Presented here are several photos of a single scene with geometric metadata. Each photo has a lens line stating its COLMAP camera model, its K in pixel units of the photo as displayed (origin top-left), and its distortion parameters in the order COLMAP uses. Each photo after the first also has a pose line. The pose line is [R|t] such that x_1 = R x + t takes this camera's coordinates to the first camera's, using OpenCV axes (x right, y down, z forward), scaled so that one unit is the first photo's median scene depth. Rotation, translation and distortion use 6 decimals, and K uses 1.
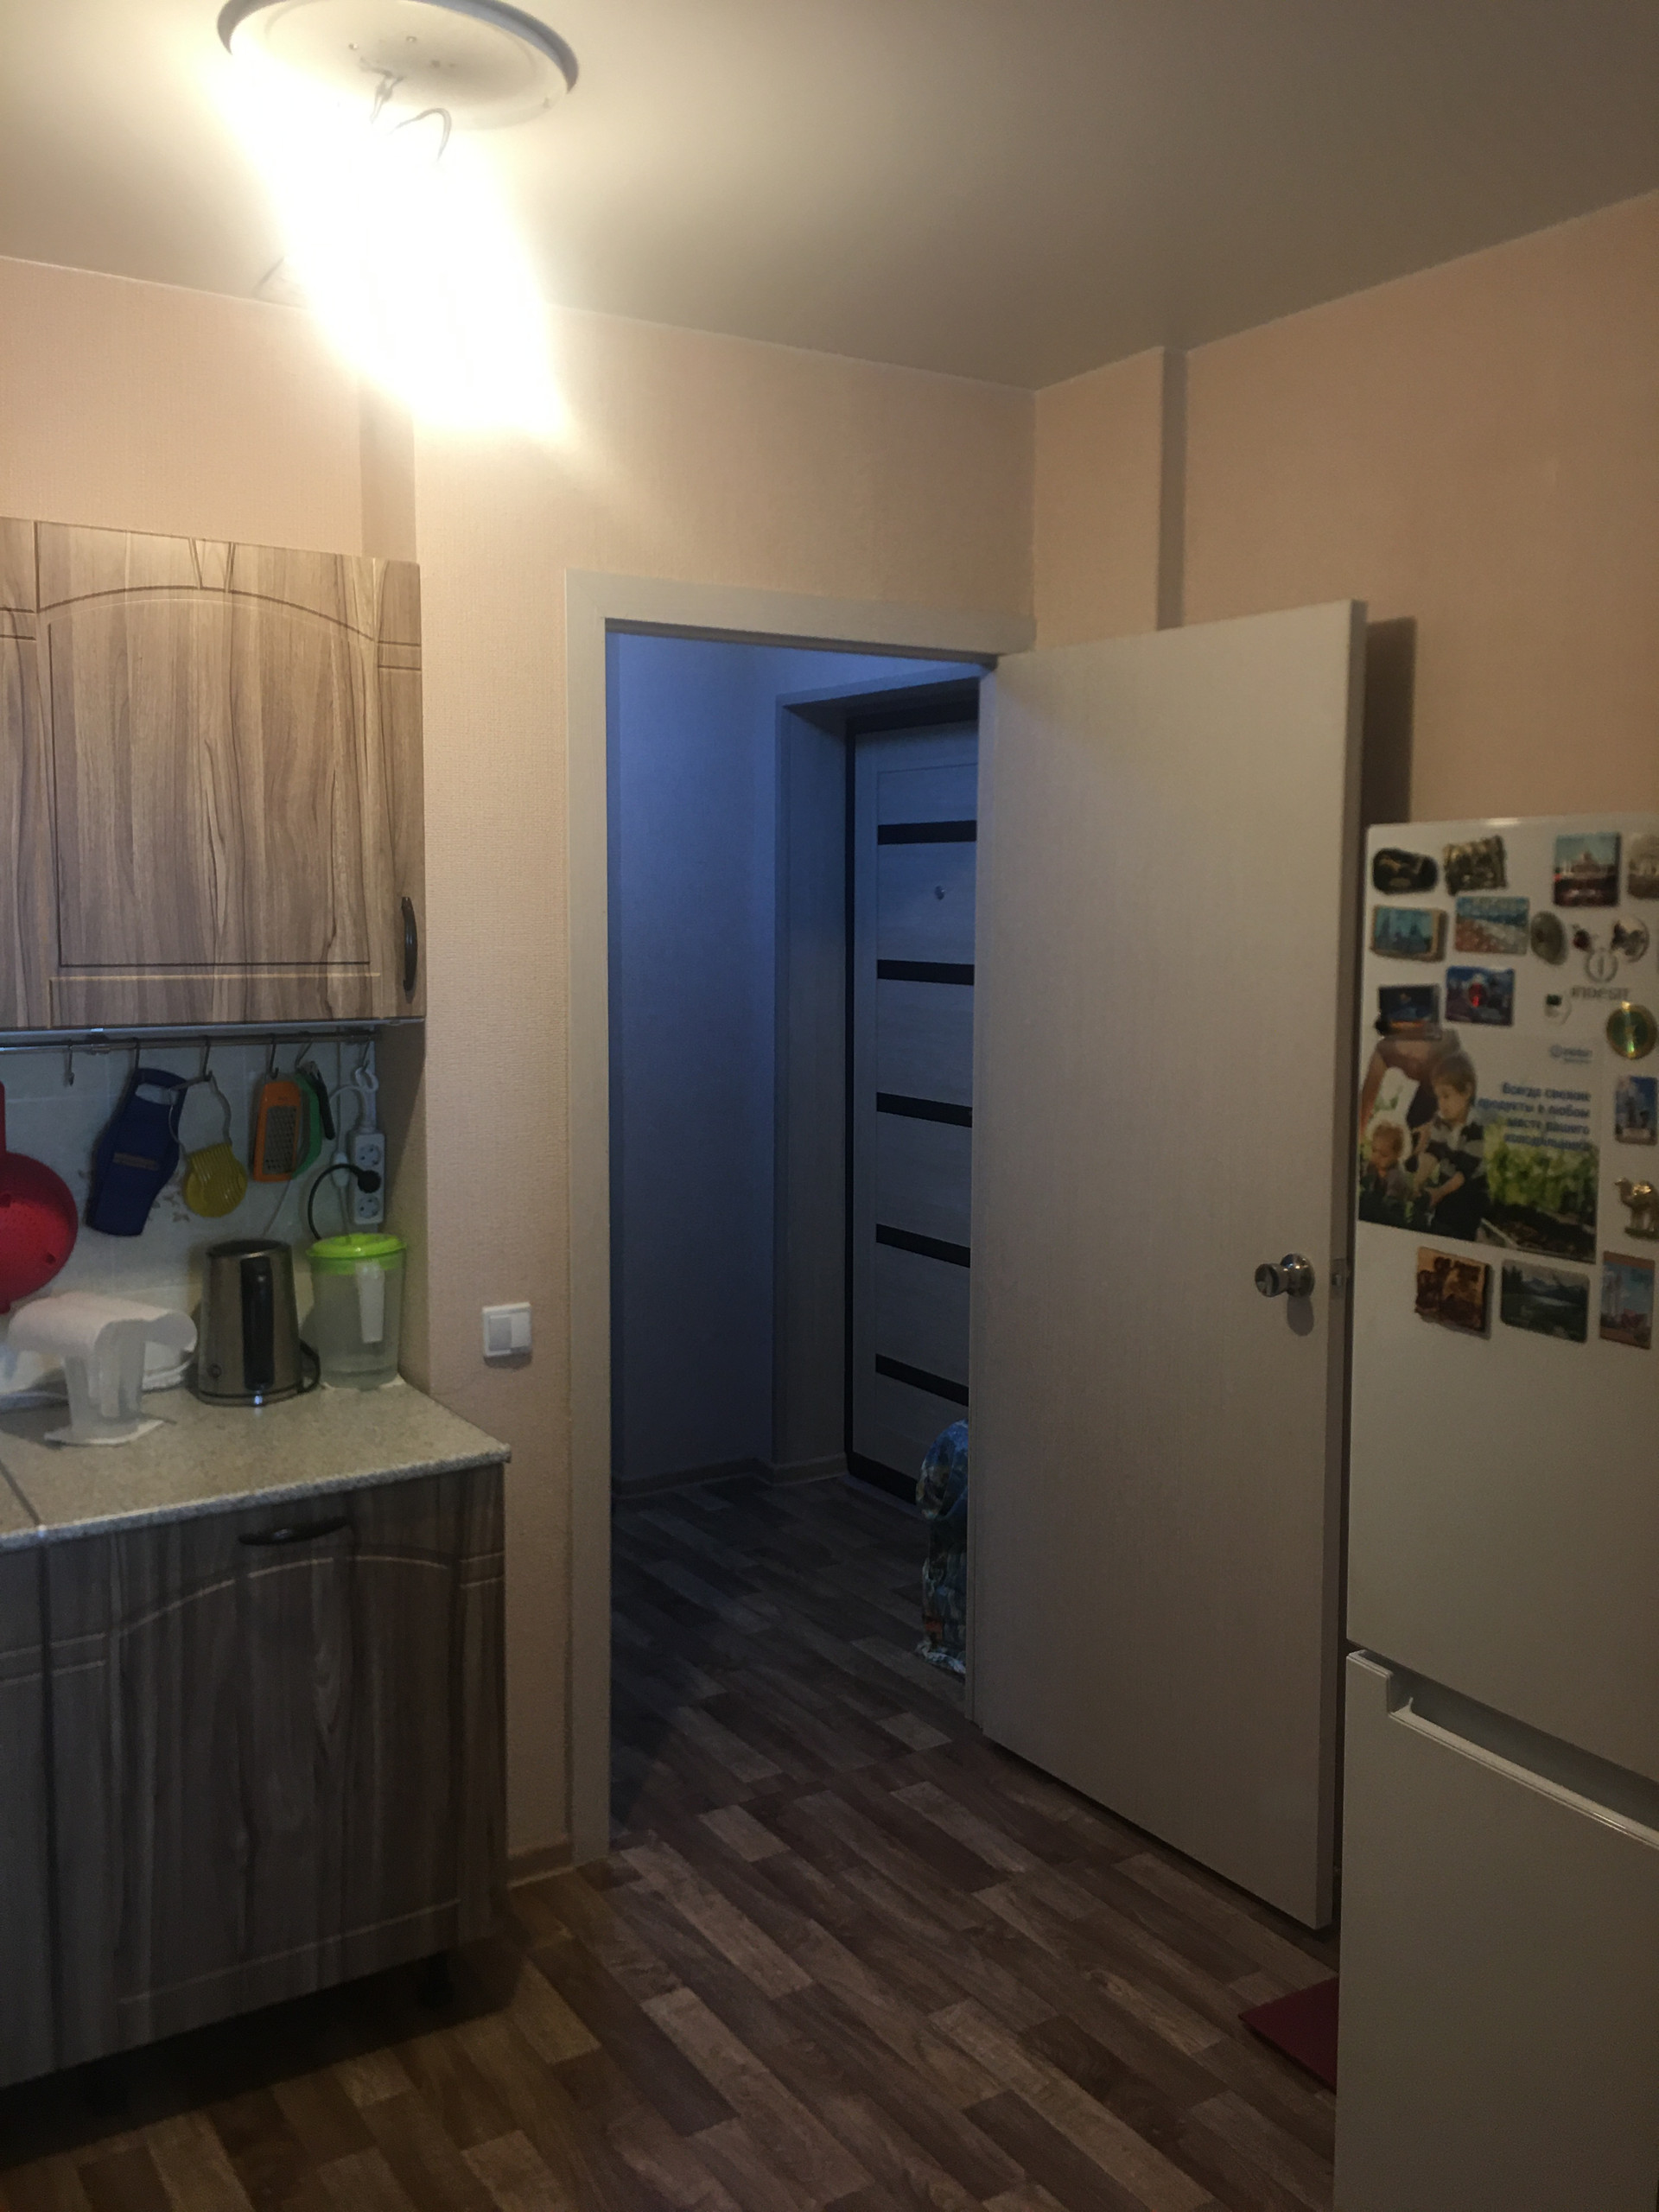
lens RADIAL K [[1905.9, 0, 832.3], [0, 1905.9, 1054.6], [0, 0, 1]] dist [0.070502, -0.057773]
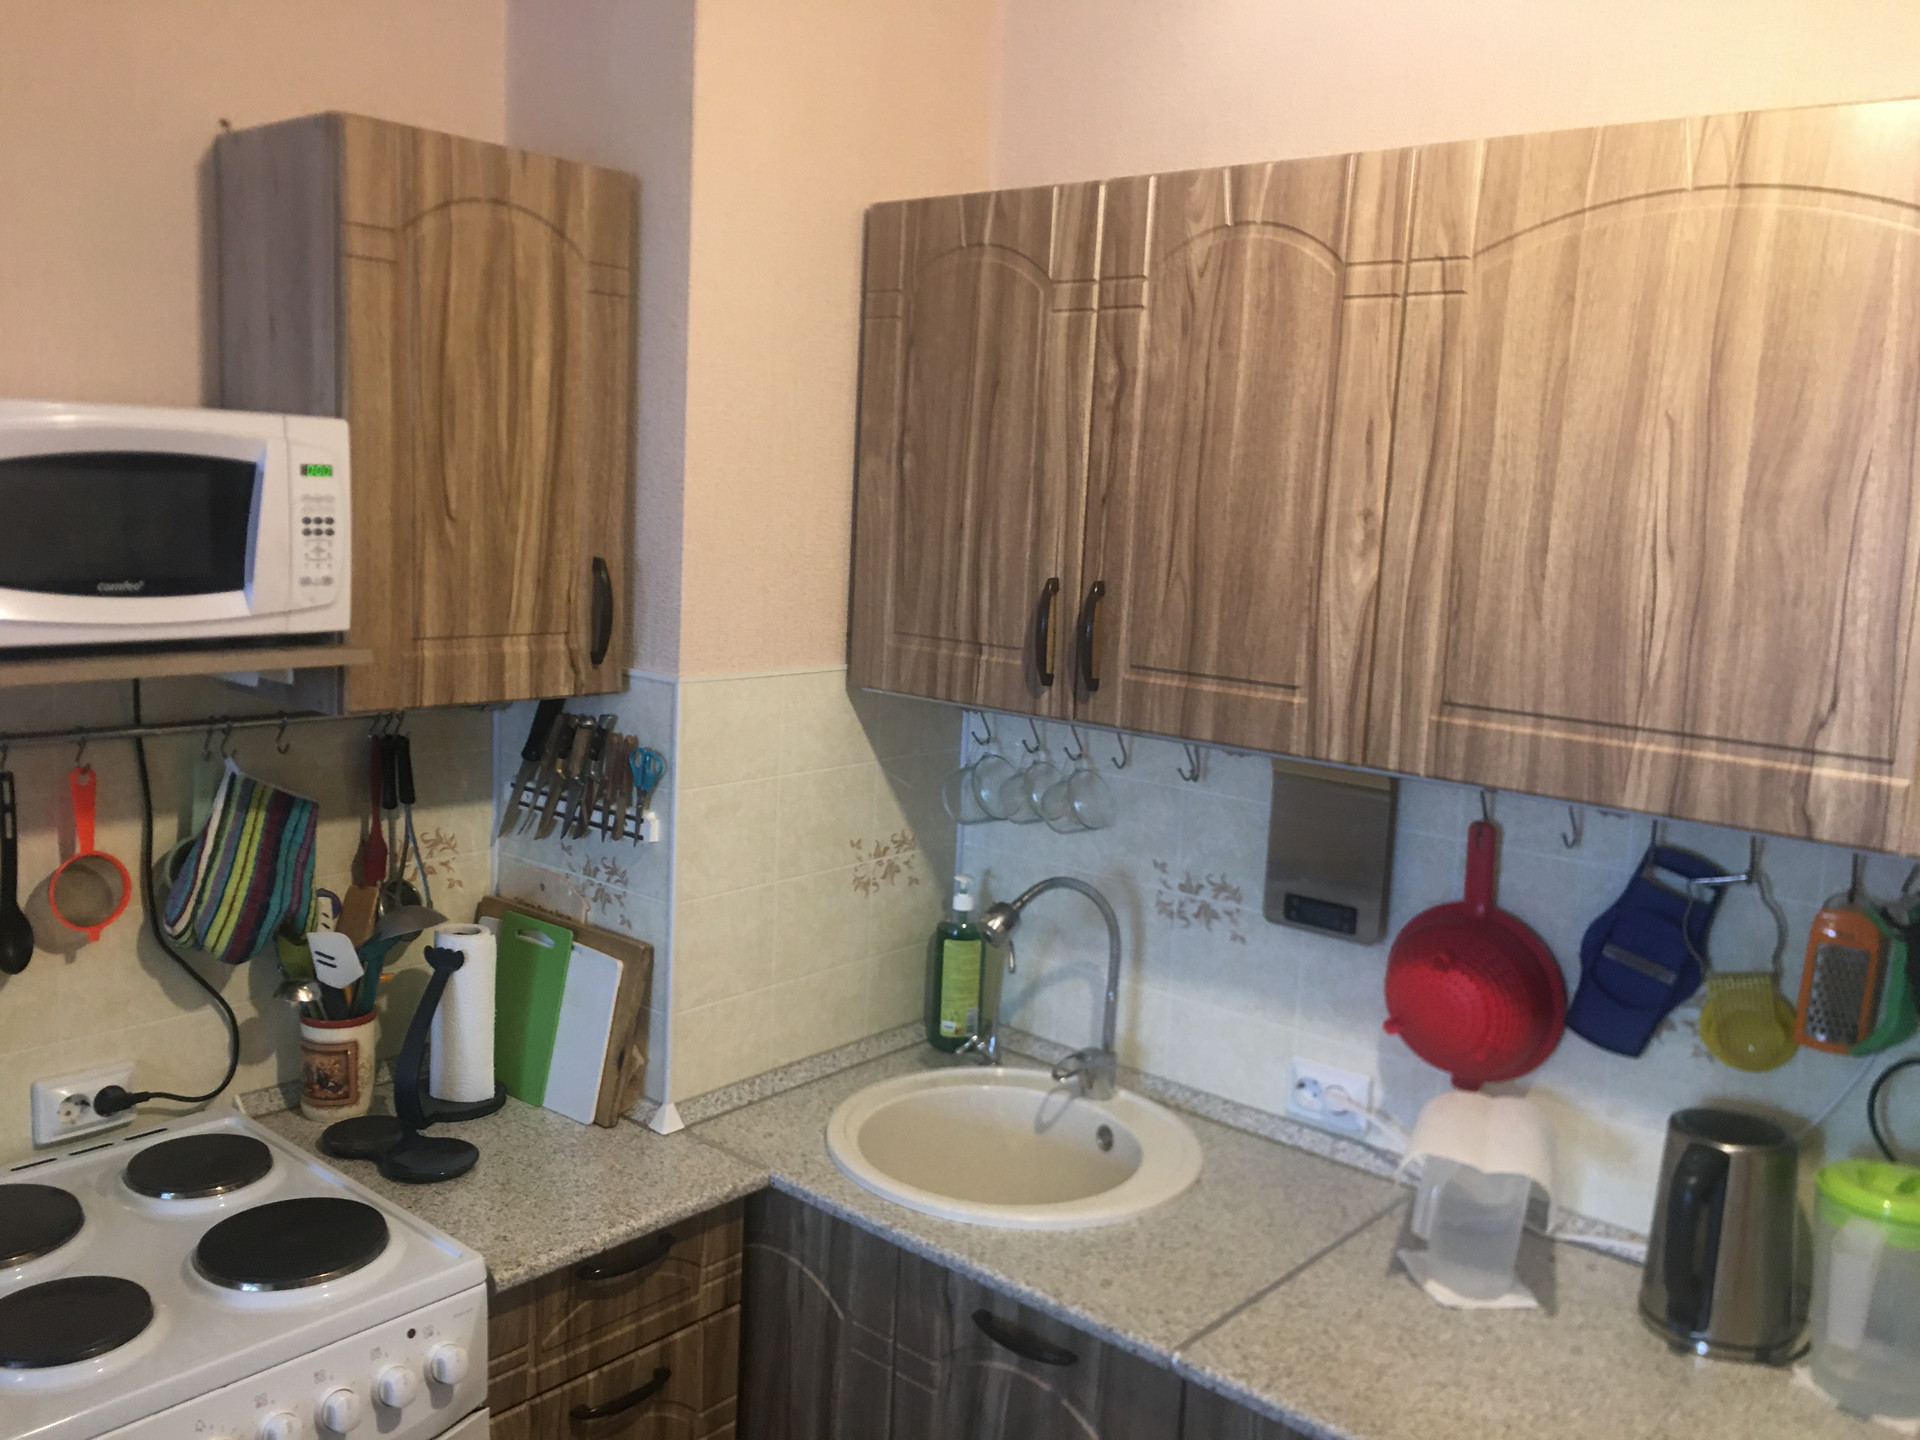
lens RADIAL K [[1654.3, 0, 929.6], [0, 1654.3, 710.9], [0, 0, 1]] dist [0.070502, -0.057773]
pose [[0.281229, 0.146078, -0.948457, 0.189093], [-0.119634, 0.985973, 0.116383, -0.094278], [0.952154, 0.080738, 0.294760, 0.571459]]
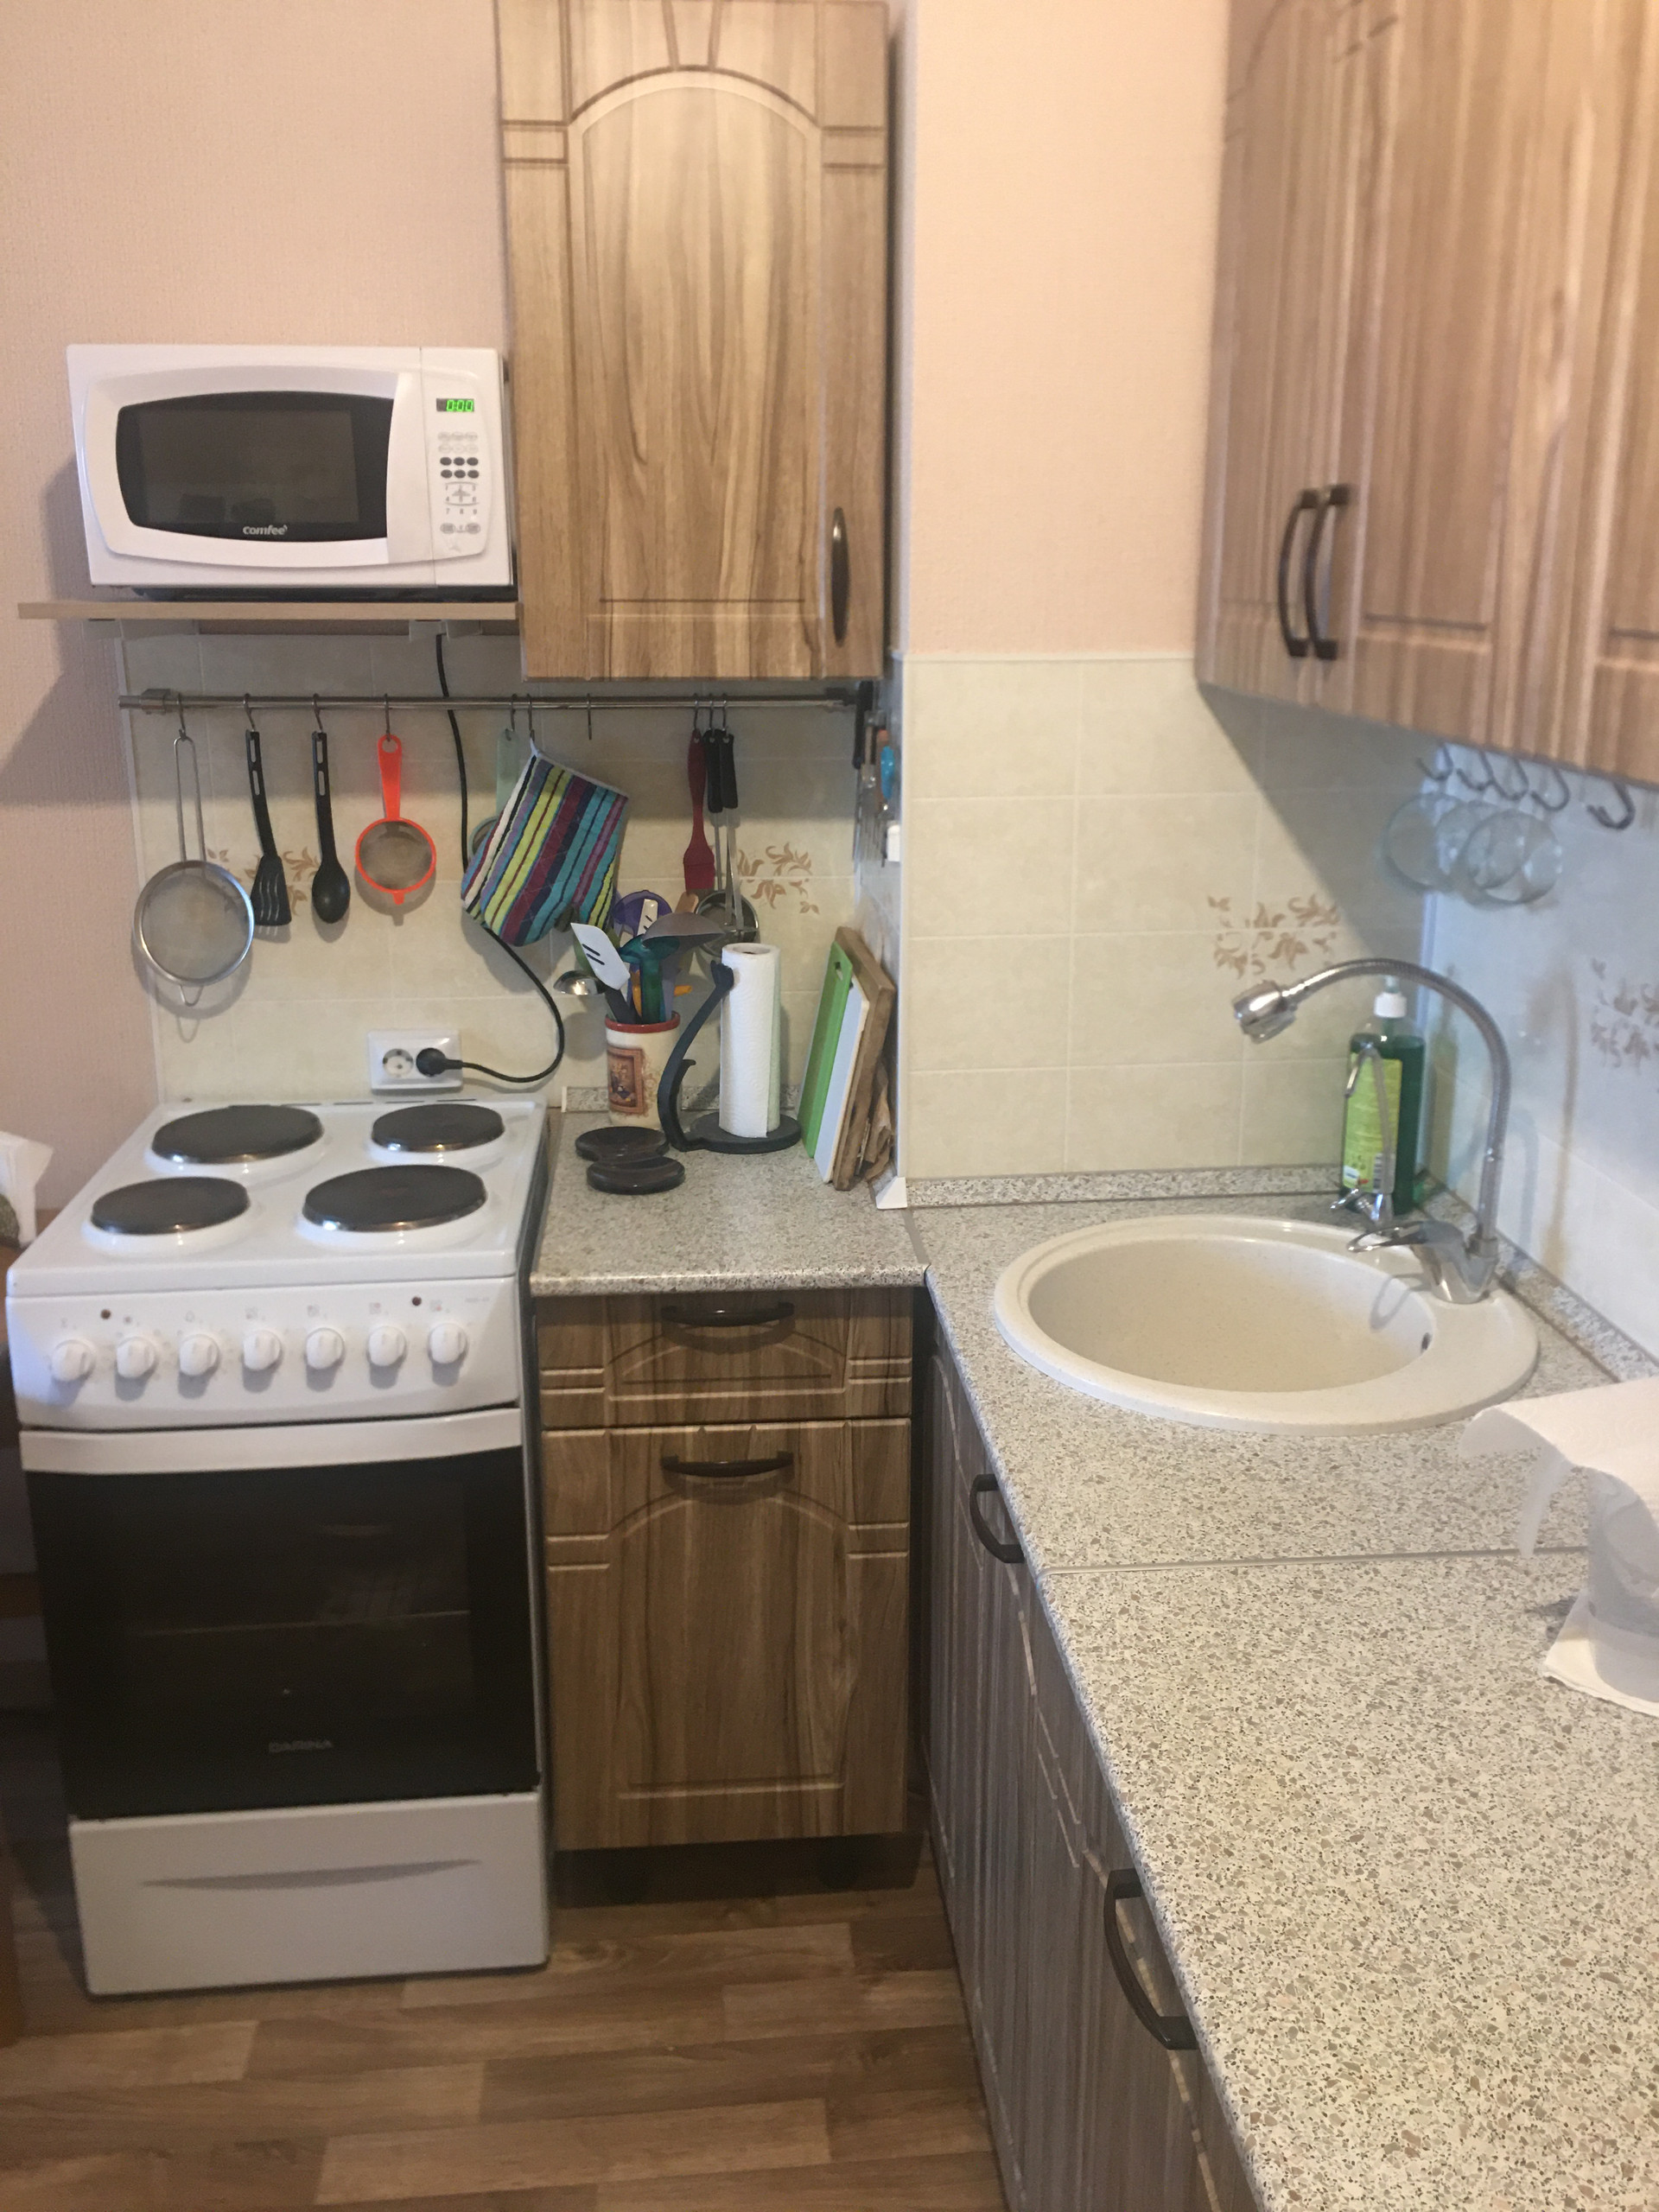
lens RADIAL K [[1905.9, 0, 832.3], [0, 1905.9, 1054.6], [0, 0, 1]] dist [0.070502, -0.057773]
pose [[-0.463180, 0.225700, -0.857044, 0.081867], [-0.067967, 0.955136, 0.288264, -0.066750], [0.883654, 0.191769, -0.427060, 1.012811]]
